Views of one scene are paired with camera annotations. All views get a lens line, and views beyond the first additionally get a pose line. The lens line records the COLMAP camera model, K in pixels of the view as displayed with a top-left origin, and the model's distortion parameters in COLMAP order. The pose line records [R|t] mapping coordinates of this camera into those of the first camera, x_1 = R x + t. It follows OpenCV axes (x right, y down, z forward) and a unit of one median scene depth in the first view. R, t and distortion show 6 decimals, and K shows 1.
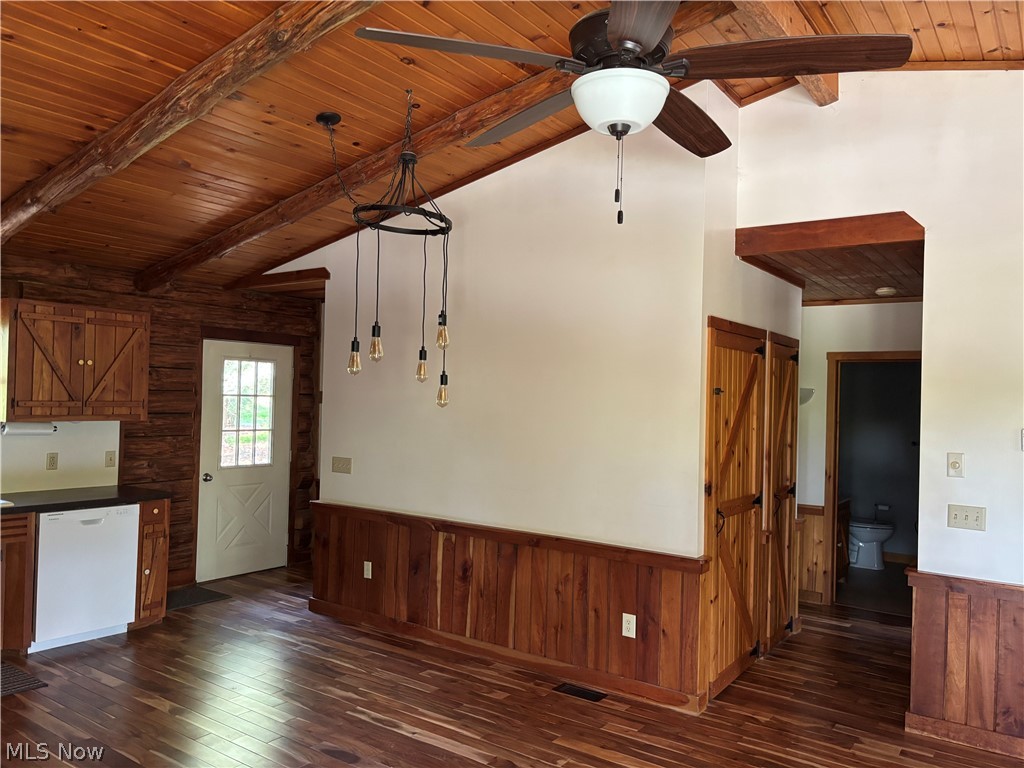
lens RADIAL K [[782.6, 0, 515.8], [0, 782.6, 387.4], [0, 0, 1]] dist [0.065621, -0.073540]
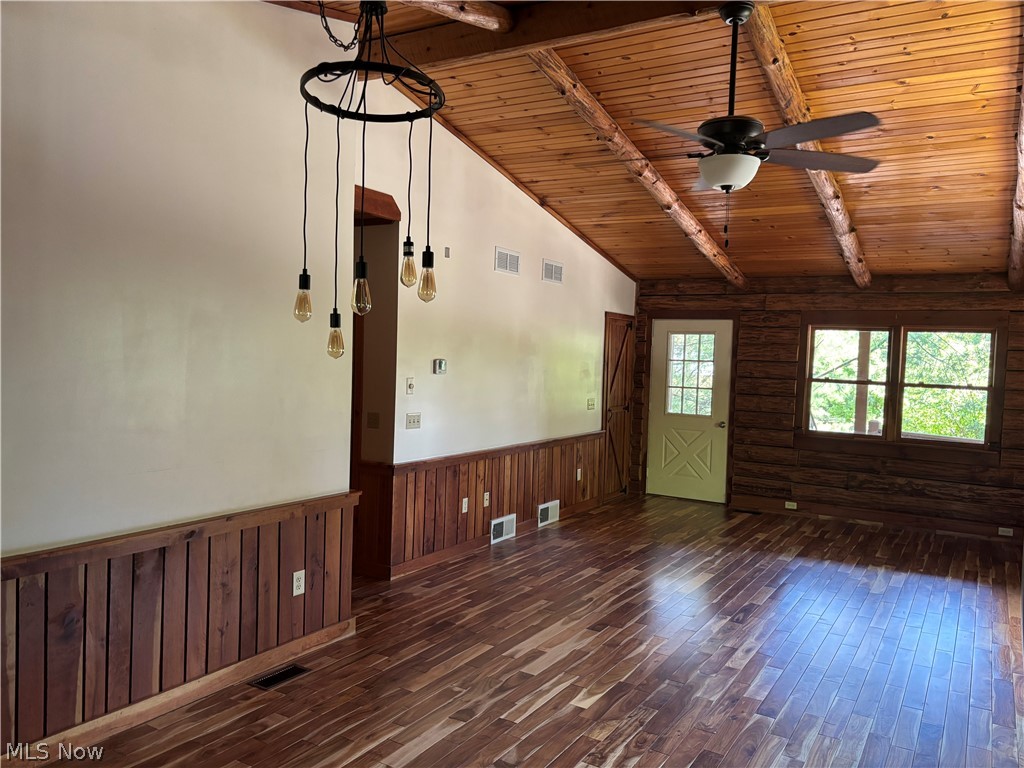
lens RADIAL K [[782.6, 0, 515.8], [0, 782.6, 387.4], [0, 0, 1]] dist [0.065621, -0.073540]
pose [[-0.074148, -0.071367, 0.994690, -0.872839], [-0.050320, 0.996433, 0.067741, -0.005861], [-0.995977, -0.045030, -0.077475, 0.914720]]
